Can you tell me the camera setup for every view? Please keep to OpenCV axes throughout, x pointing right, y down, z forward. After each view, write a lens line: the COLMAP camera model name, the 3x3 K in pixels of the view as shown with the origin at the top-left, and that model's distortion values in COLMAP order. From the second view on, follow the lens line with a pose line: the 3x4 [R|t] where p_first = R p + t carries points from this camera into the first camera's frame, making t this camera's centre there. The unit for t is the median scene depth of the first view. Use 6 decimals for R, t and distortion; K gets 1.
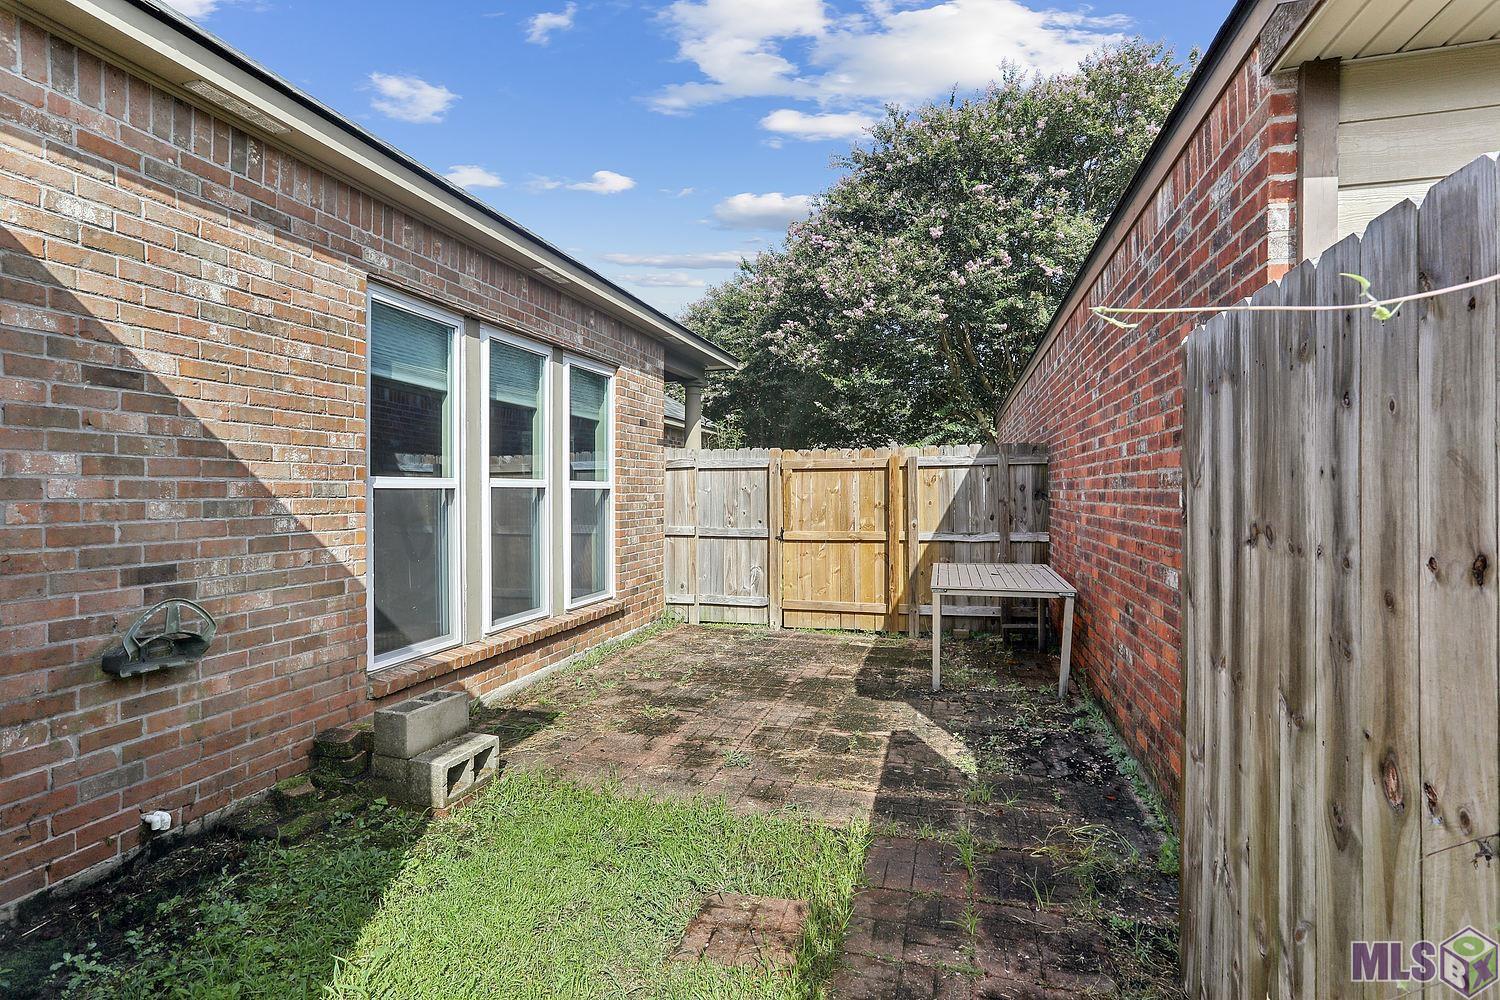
lens RADIAL K [[722.6, 0, 746.6], [0, 722.6, 493.6], [0, 0, 1]] dist [0.002309, 0.000254]
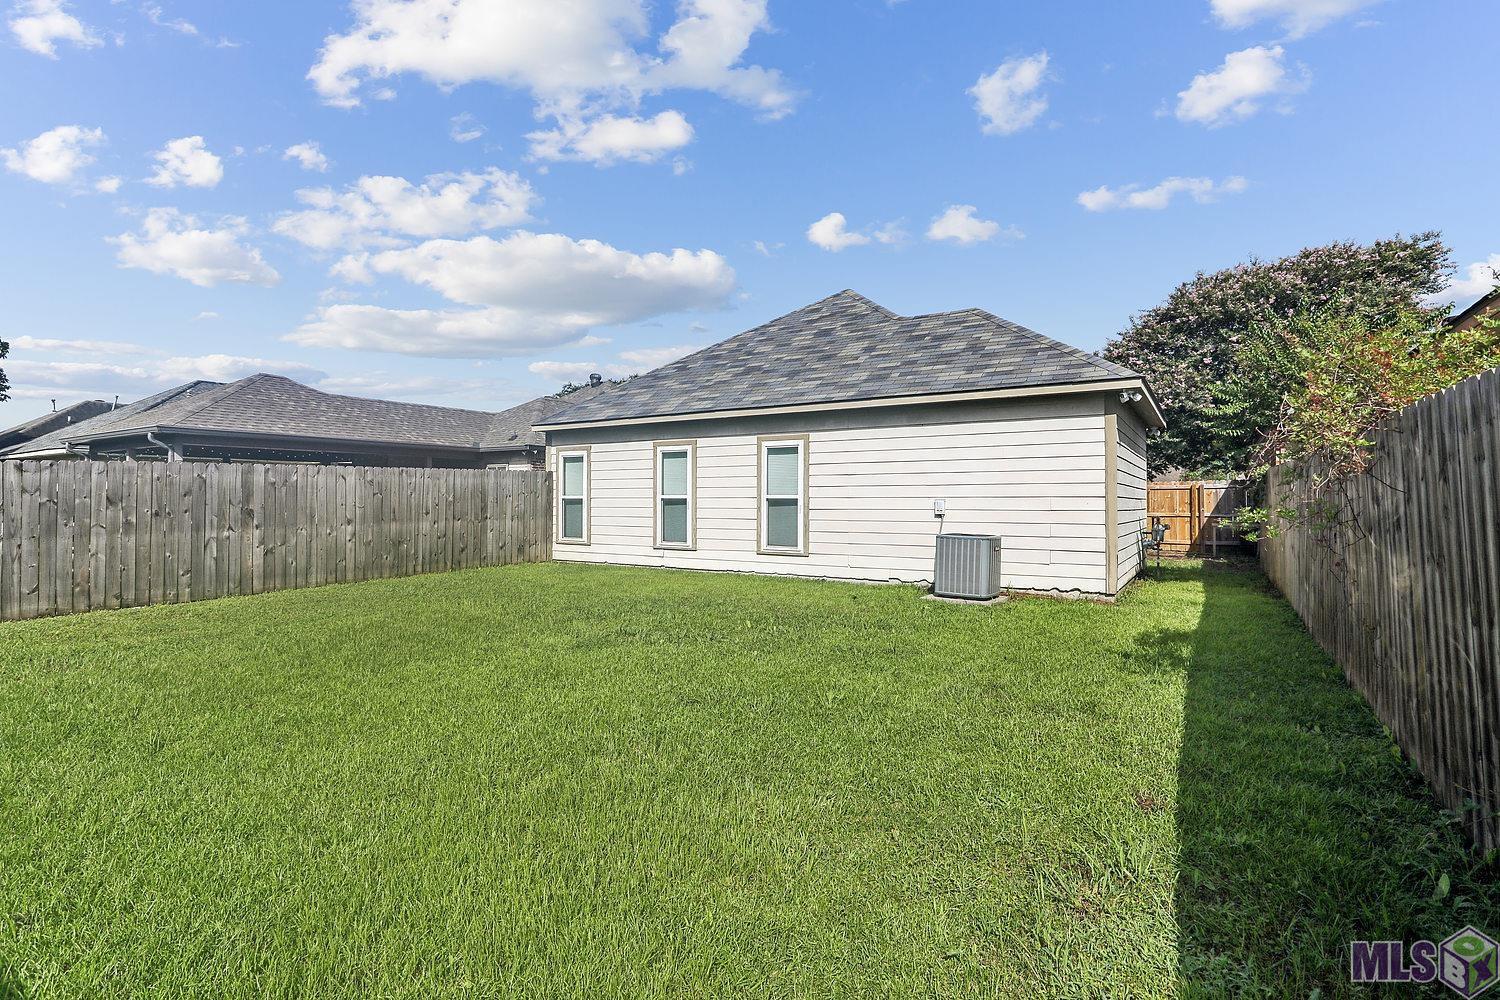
lens RADIAL K [[722.6, 0, 756.6], [0, 722.6, 503.0], [0, 0, 1]] dist [0.002309, 0.000254]
pose [[0.961371, 0.002168, -0.275247, -0.424050], [-0.002075, 0.999998, 0.000628, 0.012545], [0.275248, -0.000033, 0.961373, -1.387077]]
